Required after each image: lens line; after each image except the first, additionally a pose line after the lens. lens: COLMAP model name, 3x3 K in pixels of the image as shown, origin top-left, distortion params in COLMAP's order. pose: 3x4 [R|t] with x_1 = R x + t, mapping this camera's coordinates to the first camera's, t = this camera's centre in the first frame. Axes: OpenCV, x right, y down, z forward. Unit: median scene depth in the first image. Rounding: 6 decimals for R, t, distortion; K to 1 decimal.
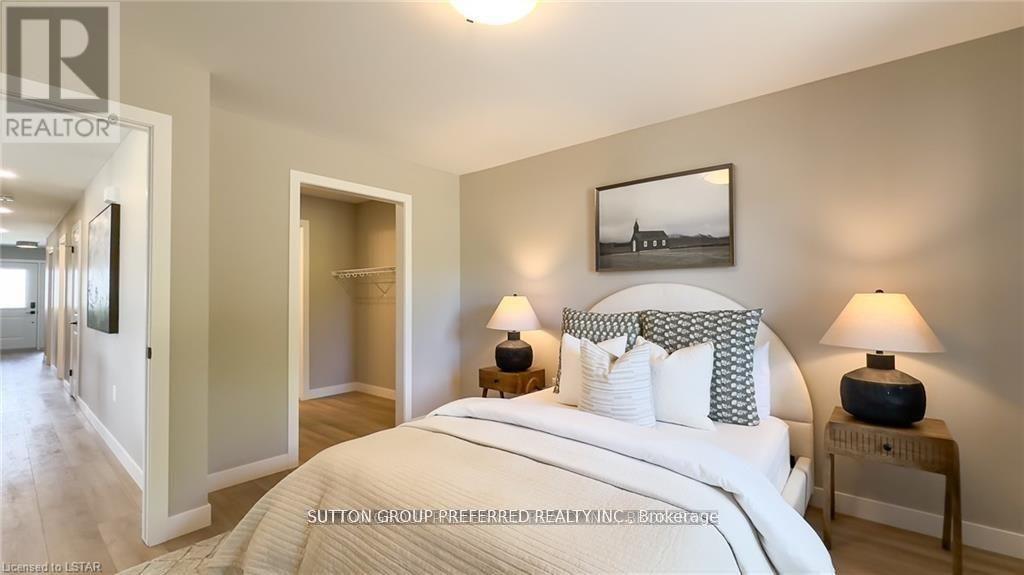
lens RADIAL K [[423.5, 0, 522.5], [0, 423.5, 287.2], [0, 0, 1]] dist [-0.001782, 0.000040]
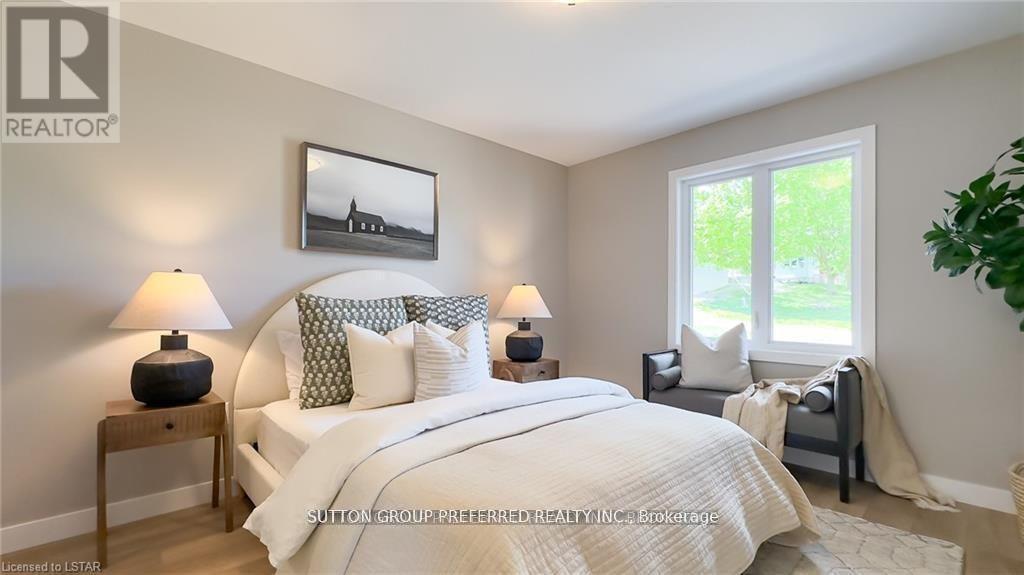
lens RADIAL K [[435.0, 0, 513.4], [0, 435.0, 306.5], [0, 0, 1]] dist [-0.000639, 0.000639]
pose [[0.149688, -0.003296, 0.988728, -0.627157], [-0.023988, 0.999688, 0.006964, 0.061175], [-0.988442, -0.024760, 0.149562, 0.551329]]
